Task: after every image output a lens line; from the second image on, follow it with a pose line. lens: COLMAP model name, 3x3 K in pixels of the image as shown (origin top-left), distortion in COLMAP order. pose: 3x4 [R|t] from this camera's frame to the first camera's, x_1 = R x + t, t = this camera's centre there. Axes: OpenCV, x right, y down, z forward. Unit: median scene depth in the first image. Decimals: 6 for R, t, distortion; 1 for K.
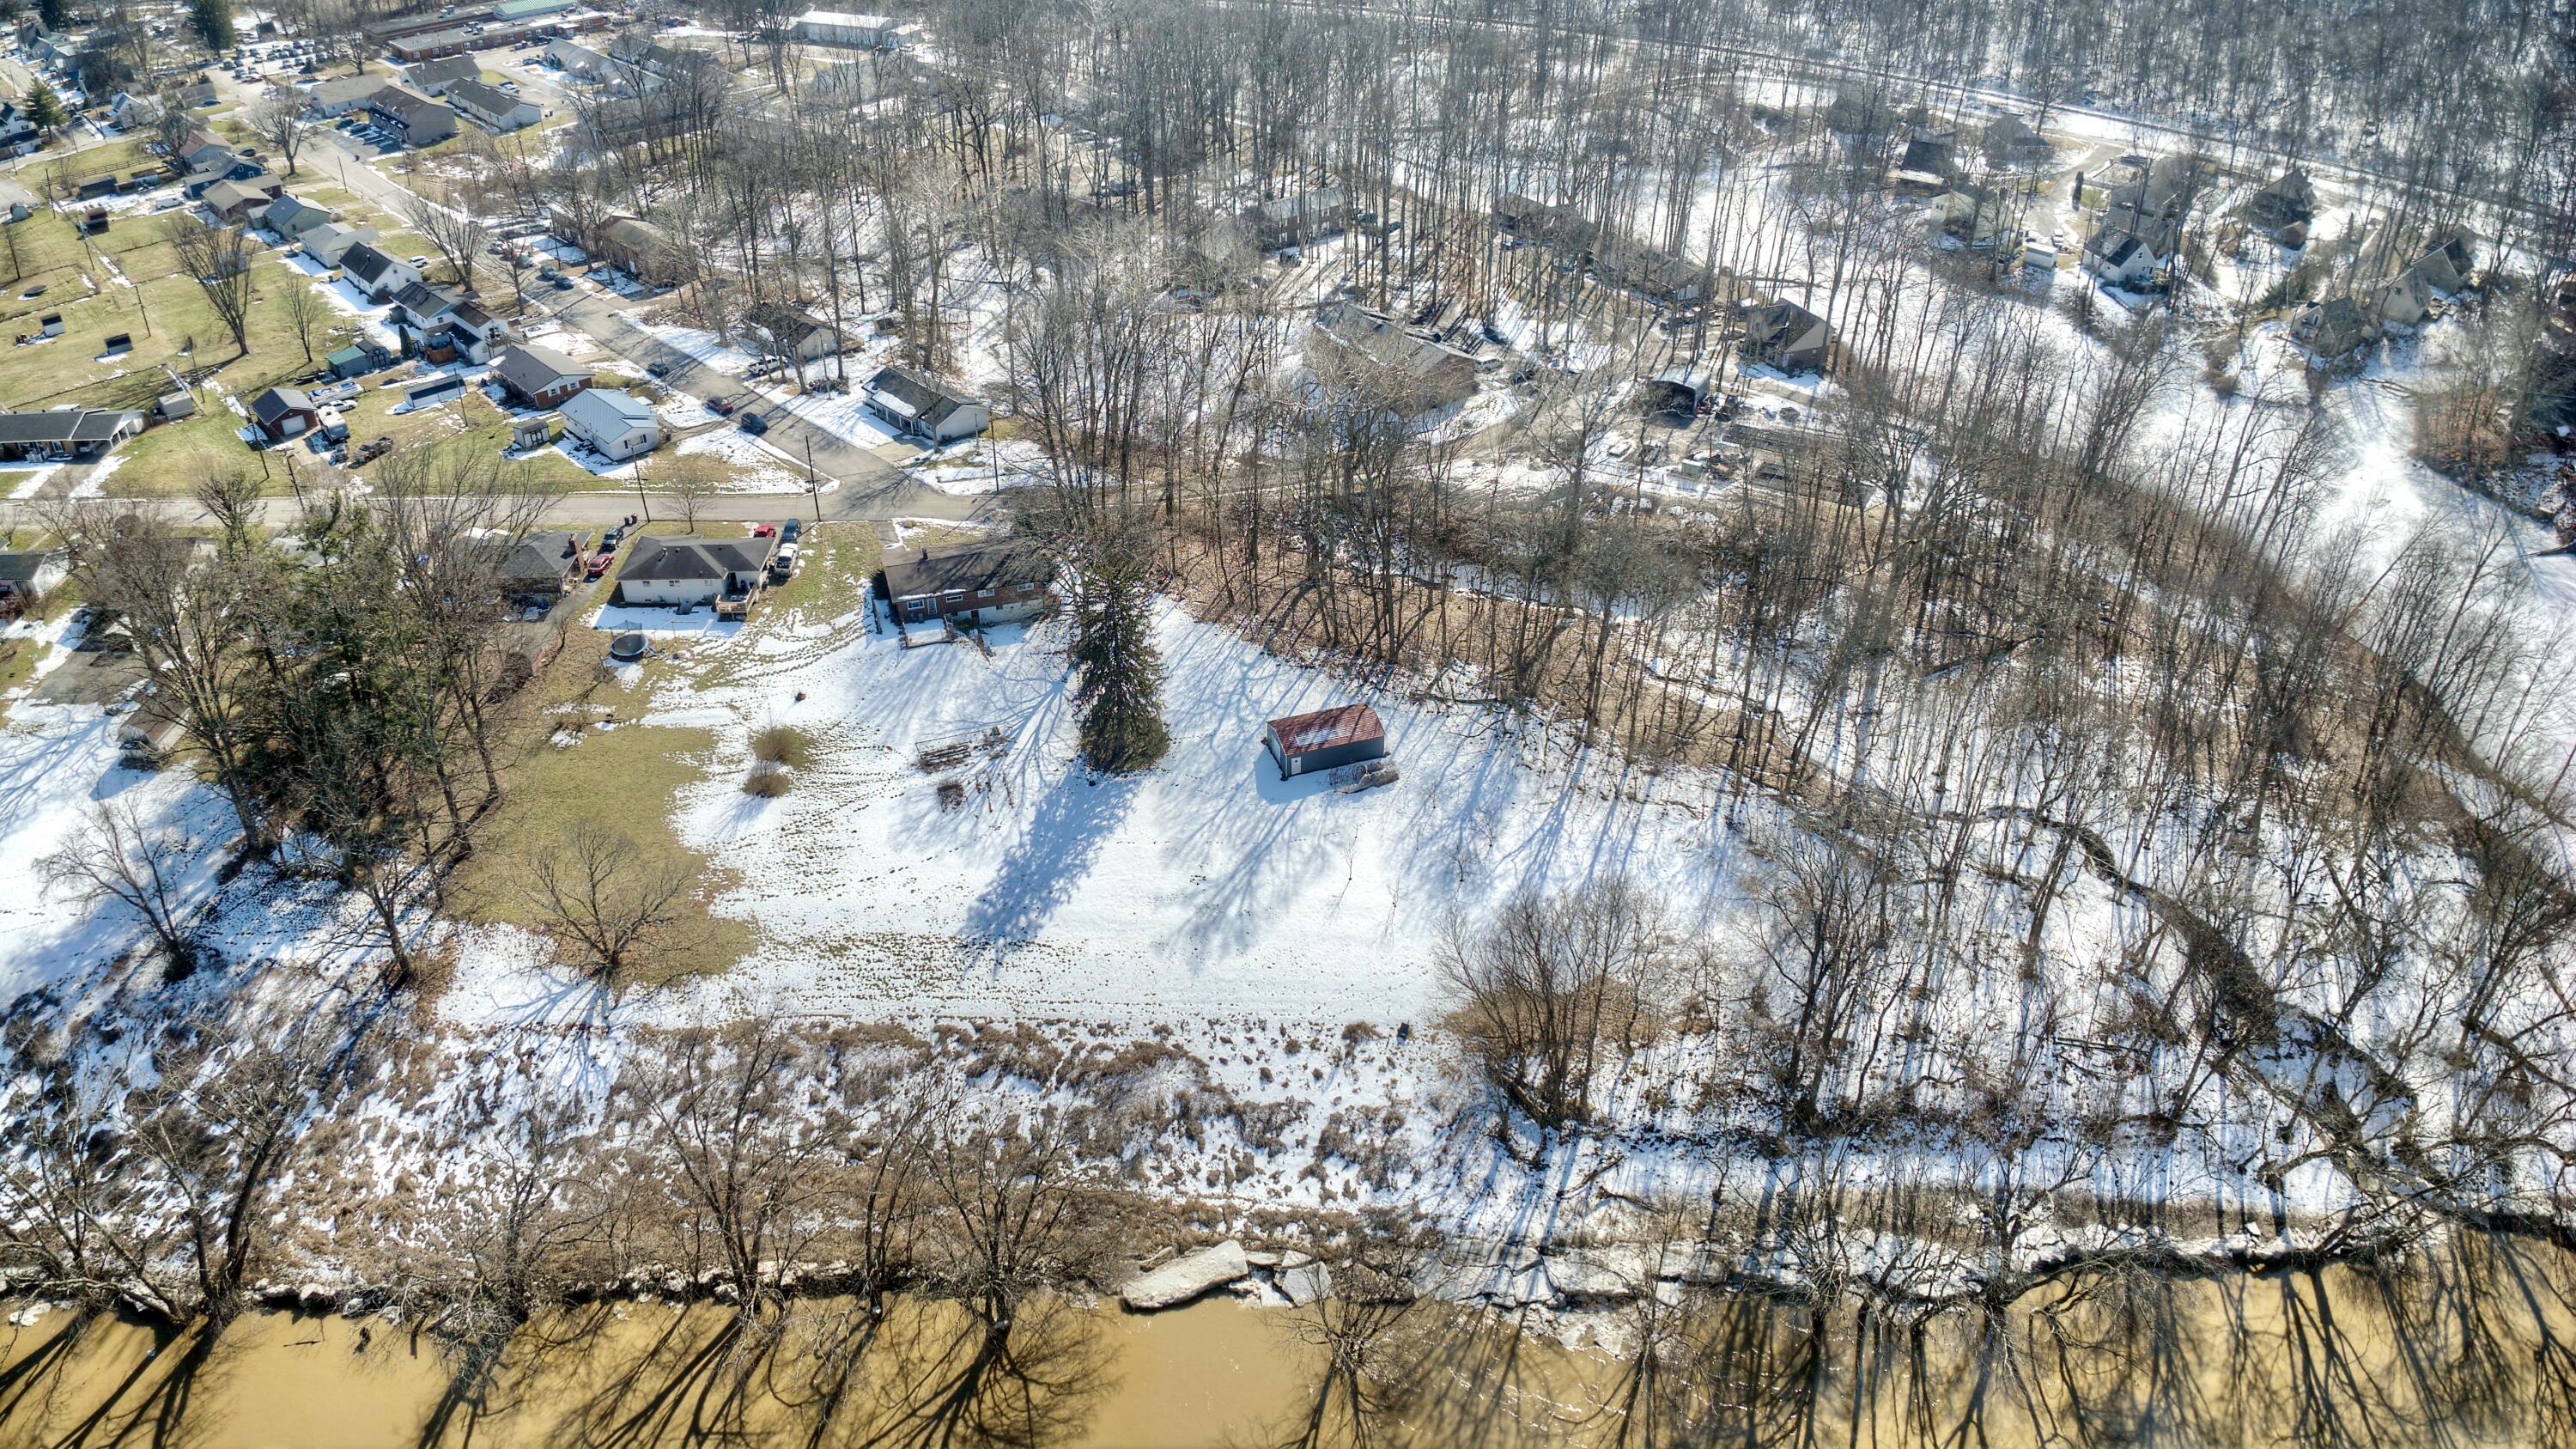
lens RADIAL K [[1803.2, 0, 1288.0], [0, 1803.2, 724.5], [0, 0, 1]] dist [-0.100027, -0.022546]
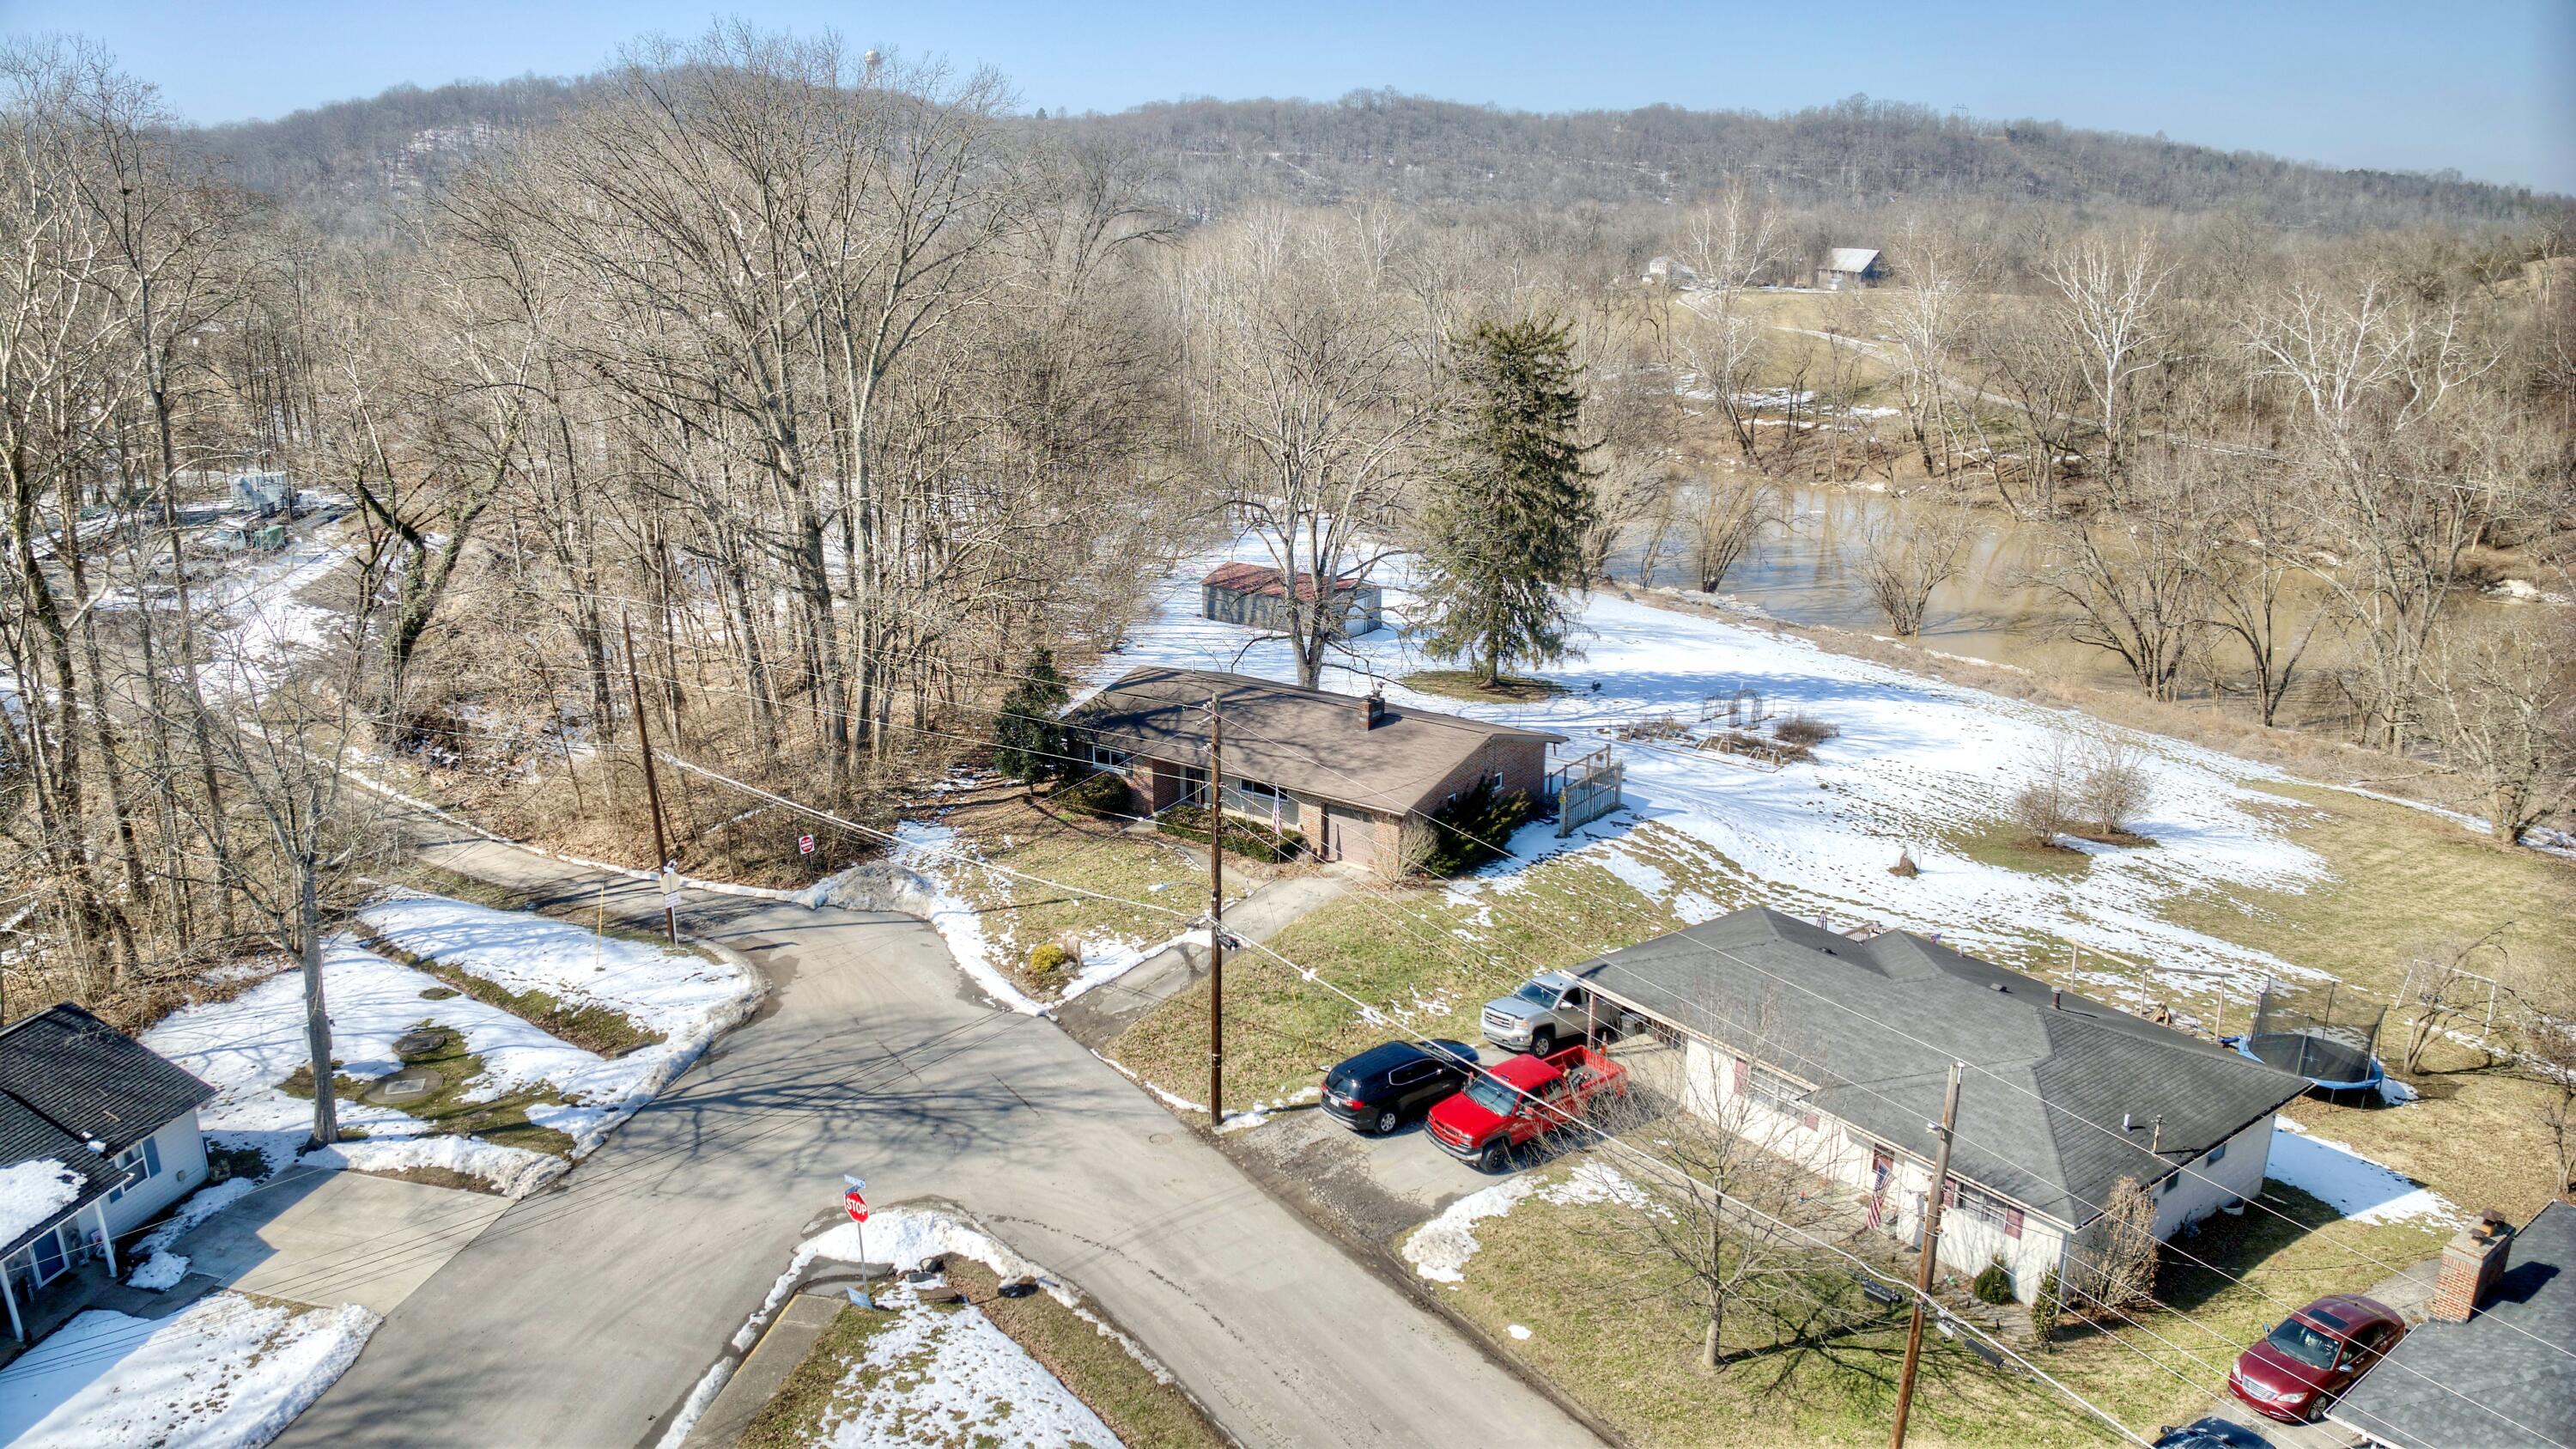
lens RADIAL K [[1803.2, 0, 1288.0], [0, 1803.2, 724.5], [0, 0, 1]] dist [-0.100027, -0.022546]
pose [[-0.573183, -0.233054, 0.785587, -0.604469], [0.444100, 0.717344, 0.536835, -0.370170], [-0.688648, 0.656584, -0.307671, 1.467231]]
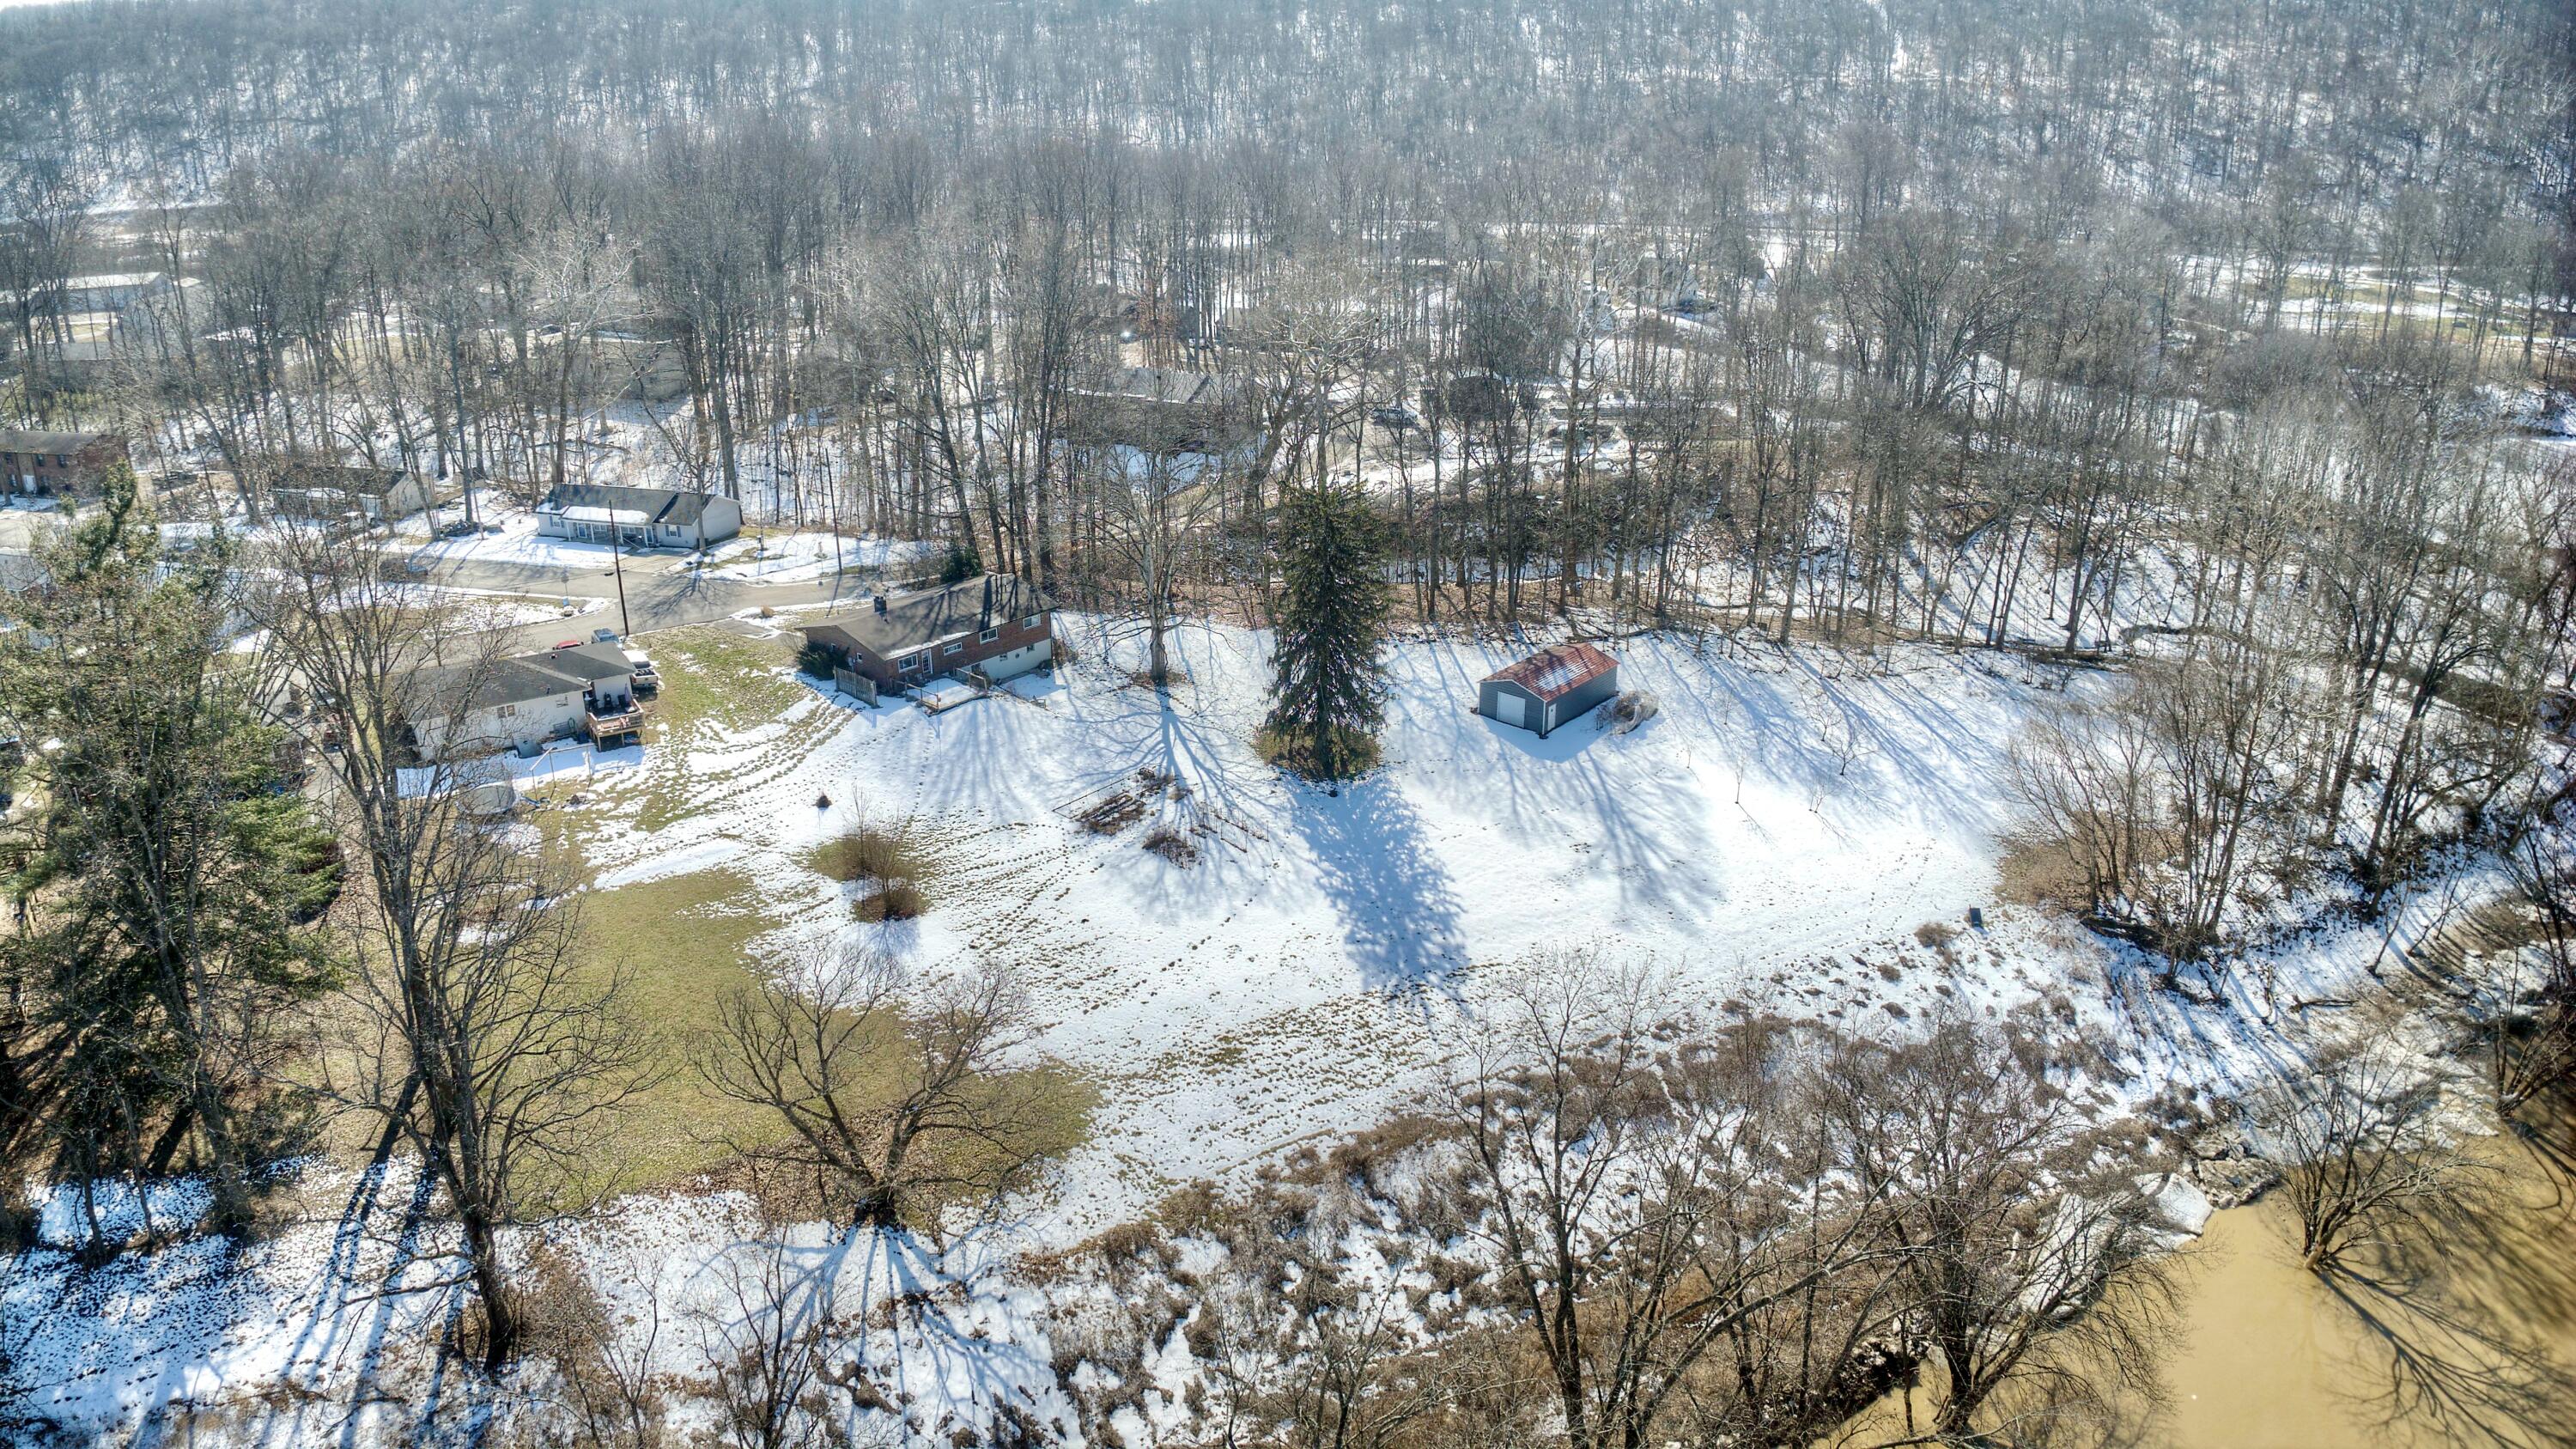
lens RADIAL K [[1803.2, 0, 1288.0], [0, 1803.2, 724.5], [0, 0, 1]] dist [-0.100027, -0.022546]
pose [[0.863531, -0.191885, 0.466363, -0.522991], [0.280580, 0.951238, -0.128143, 0.107752], [-0.419033, 0.241508, 0.875263, 0.447442]]
